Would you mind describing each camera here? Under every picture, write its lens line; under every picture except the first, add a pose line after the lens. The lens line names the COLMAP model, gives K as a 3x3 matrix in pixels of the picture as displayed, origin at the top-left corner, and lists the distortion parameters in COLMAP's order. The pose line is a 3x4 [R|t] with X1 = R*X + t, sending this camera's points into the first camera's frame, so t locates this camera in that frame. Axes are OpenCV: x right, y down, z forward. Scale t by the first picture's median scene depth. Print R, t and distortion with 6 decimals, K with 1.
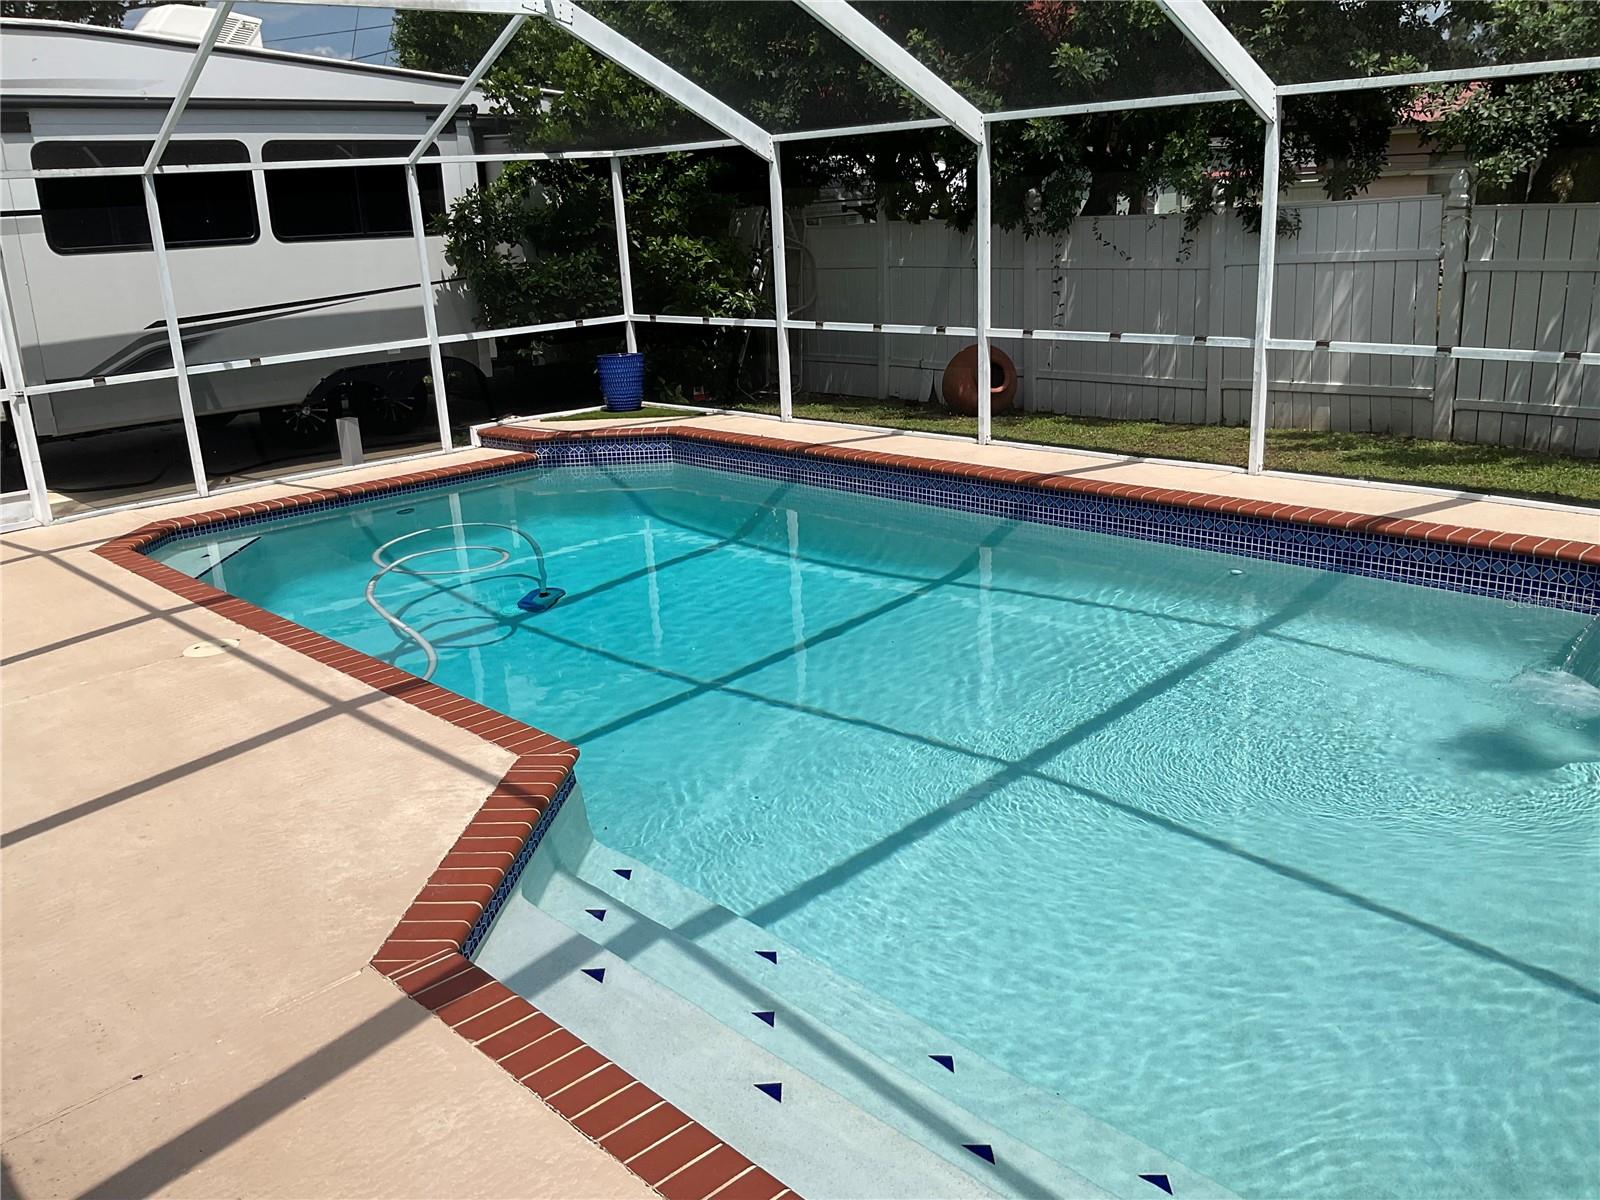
lens RADIAL K [[1337.1, 0, 800.0], [0, 1337.1, 600.0], [0, 0, 1]] dist [-0.035048, 0.007017]
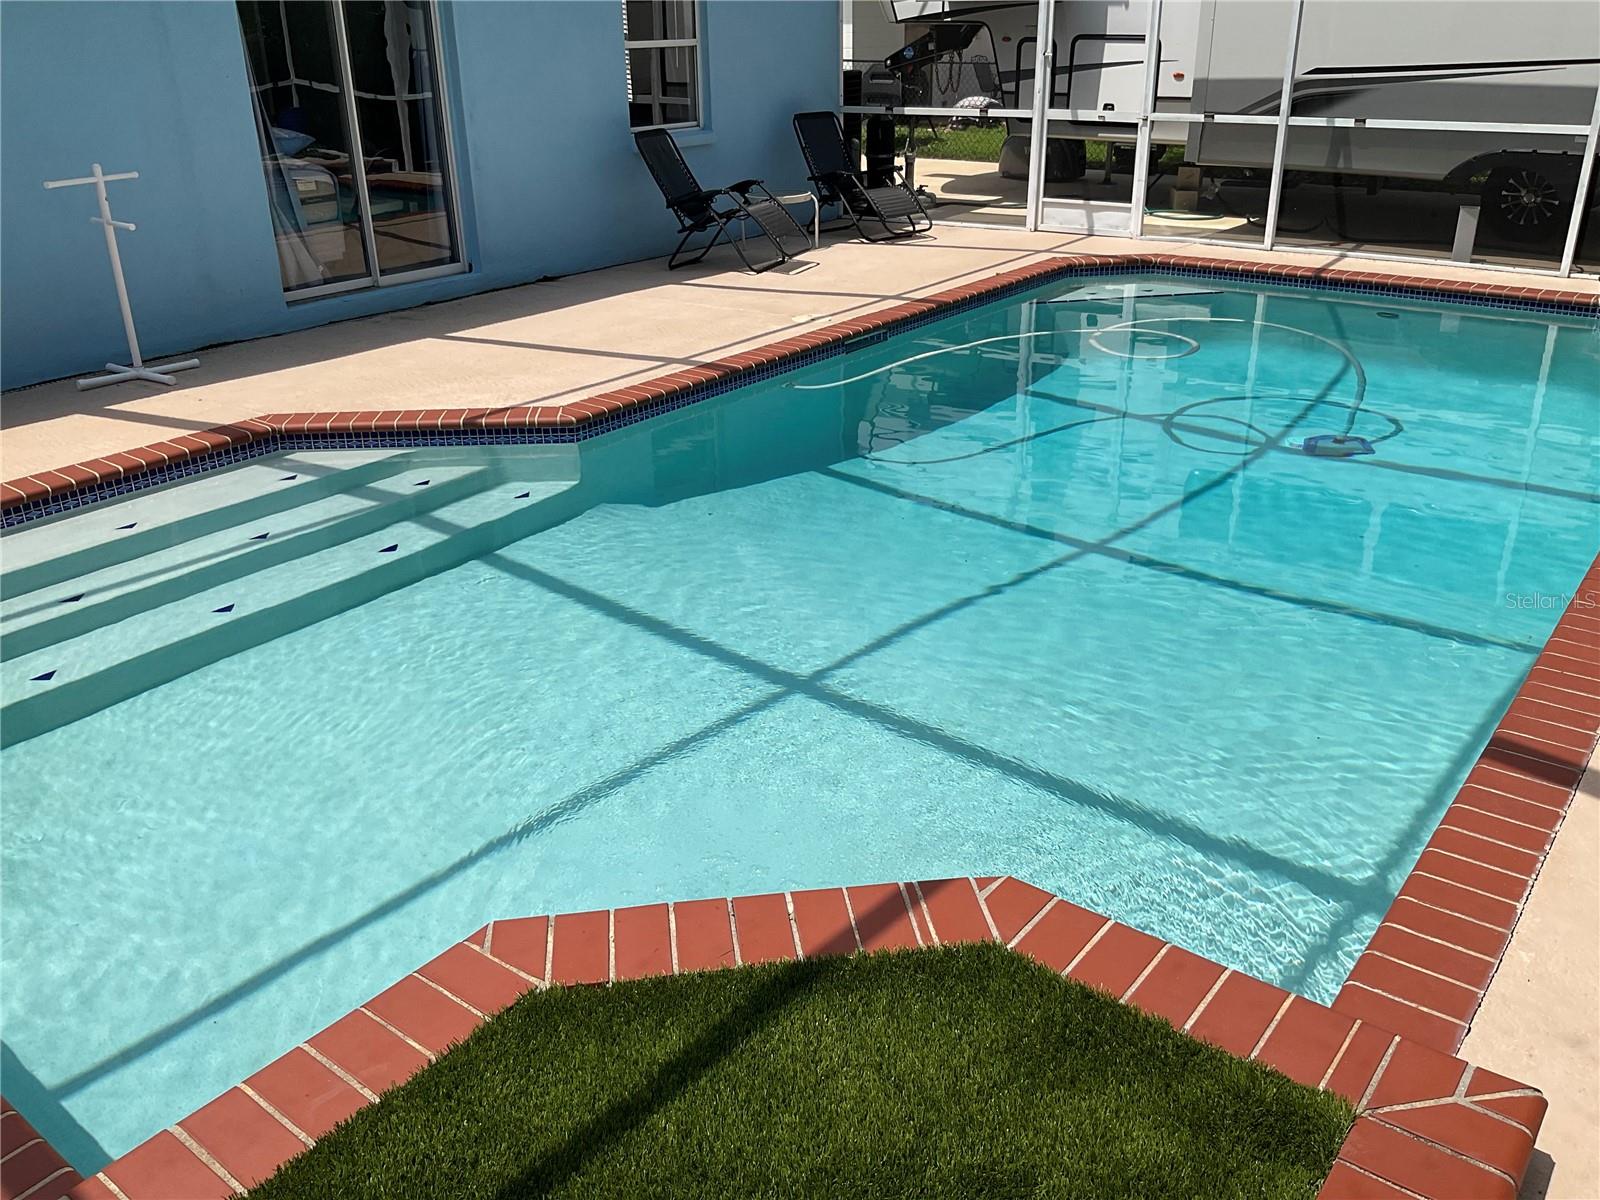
lens RADIAL K [[1337.1, 0, 800.0], [0, 1337.1, 600.0], [0, 0, 1]] dist [-0.035048, 0.007017]
pose [[0.097322, 0.453376, -0.885990, 0.607239], [-0.262635, 0.870360, 0.416528, -0.188822], [0.959975, 0.192155, 0.203777, 0.535620]]
